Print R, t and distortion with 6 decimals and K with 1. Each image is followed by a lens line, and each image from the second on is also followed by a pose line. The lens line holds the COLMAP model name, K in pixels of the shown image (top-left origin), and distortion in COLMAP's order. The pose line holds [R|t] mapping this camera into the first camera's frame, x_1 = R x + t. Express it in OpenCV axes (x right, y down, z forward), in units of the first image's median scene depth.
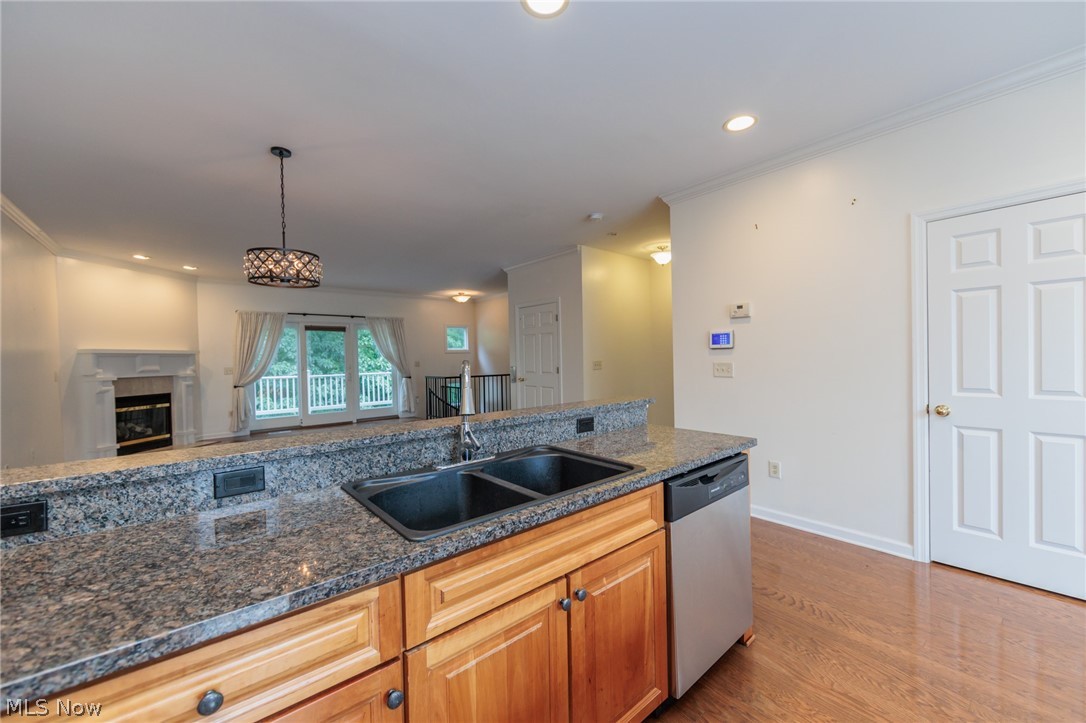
lens RADIAL K [[425.7, 0, 549.7], [0, 425.7, 365.5], [0, 0, 1]] dist [-0.001719, -0.000286]
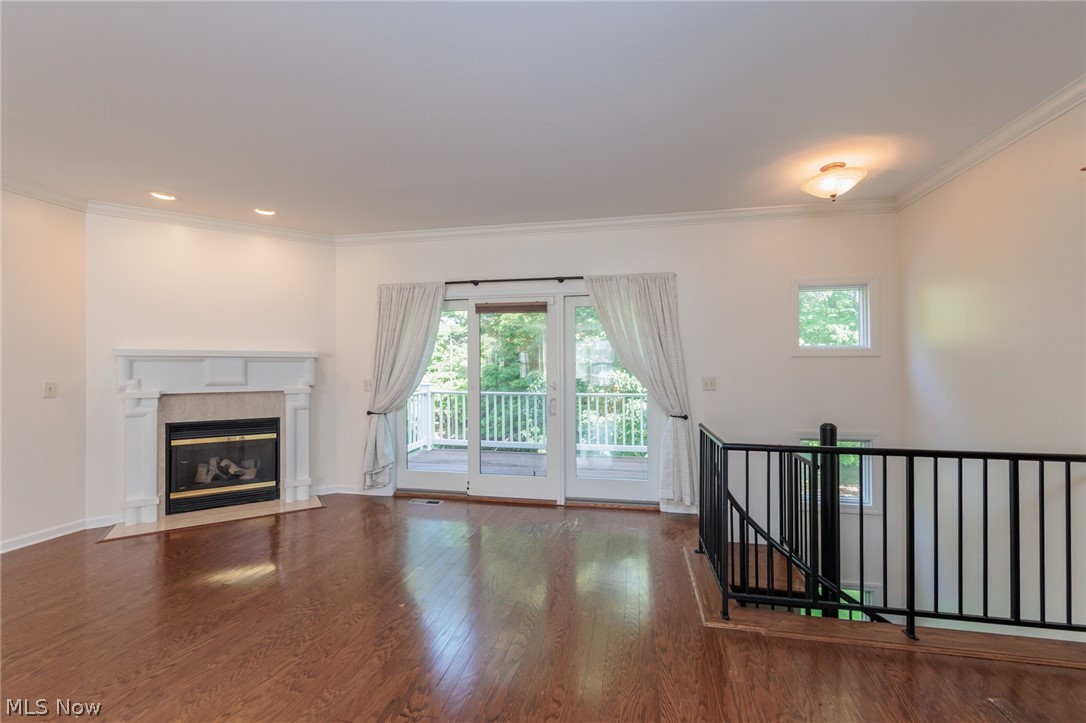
lens RADIAL K [[444.6, 0, 544.7], [0, 444.6, 362.3], [0, 0, 1]] dist [-0.002226, -0.000321]
pose [[0.615840, 0.012942, -0.787765, -0.123669], [-0.026675, 0.999634, -0.004430, -0.030129], [0.787420, 0.023741, 0.615960, 0.992753]]
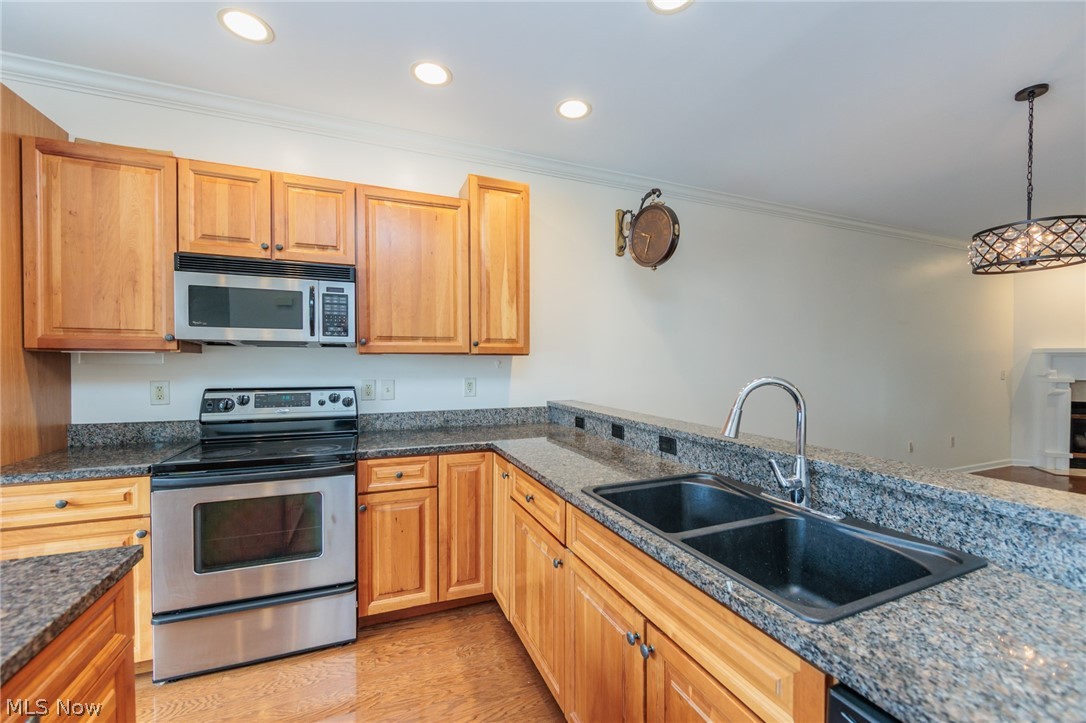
lens RADIAL K [[439.9, 0, 550.5], [0, 439.9, 369.6], [0, 0, 1]] dist [-0.001185, -0.000155]
pose [[-0.301388, 0.036903, -0.952787, 0.190435], [-0.016583, 0.998897, 0.043934, -0.014835], [0.953357, 0.029042, -0.300444, 0.208817]]
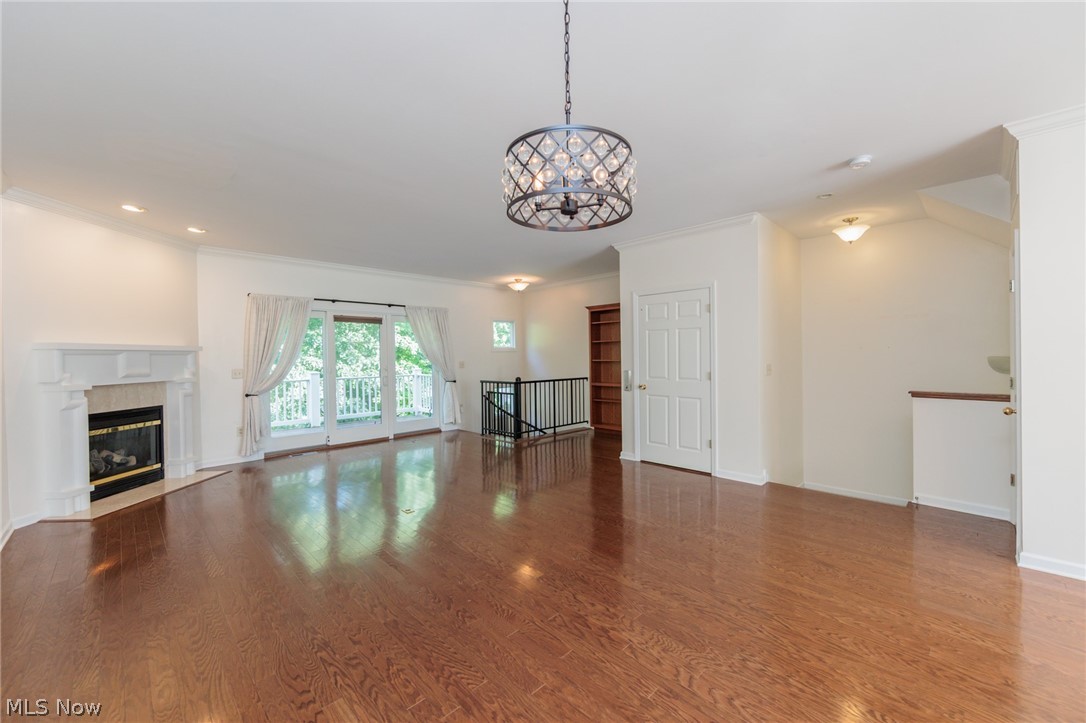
lens RADIAL K [[436.9, 0, 550.8], [0, 436.9, 361.7], [0, 0, 1]] dist [-0.000280, -0.000361]
pose [[0.996846, 0.006361, 0.079105, -0.331521], [-0.005852, 0.999961, -0.006653, -0.008692], [-0.079144, 0.006170, 0.996844, 0.239727]]
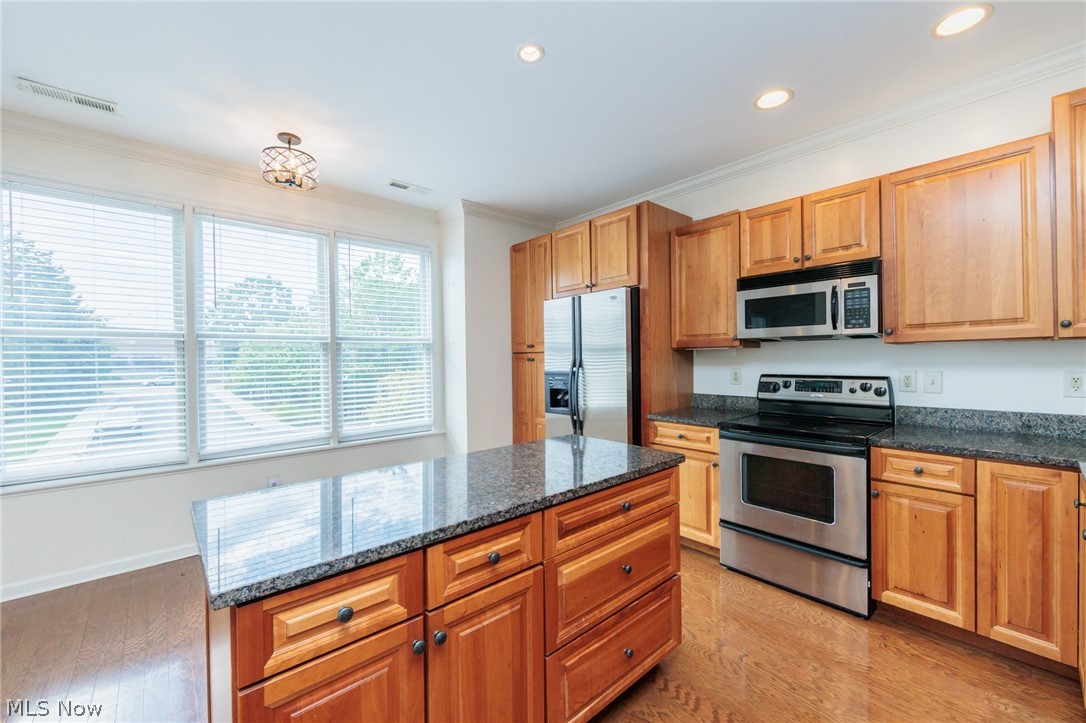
lens RADIAL K [[439.9, 0, 542.5], [0, 439.9, 359.8], [0, 0, 1]] dist [-0.000902, 0.000041]
pose [[-0.999136, 0.034269, -0.023532, 0.183846], [0.033653, 0.999093, 0.026107, -0.015064], [0.024405, 0.025292, -0.999382, 0.314251]]
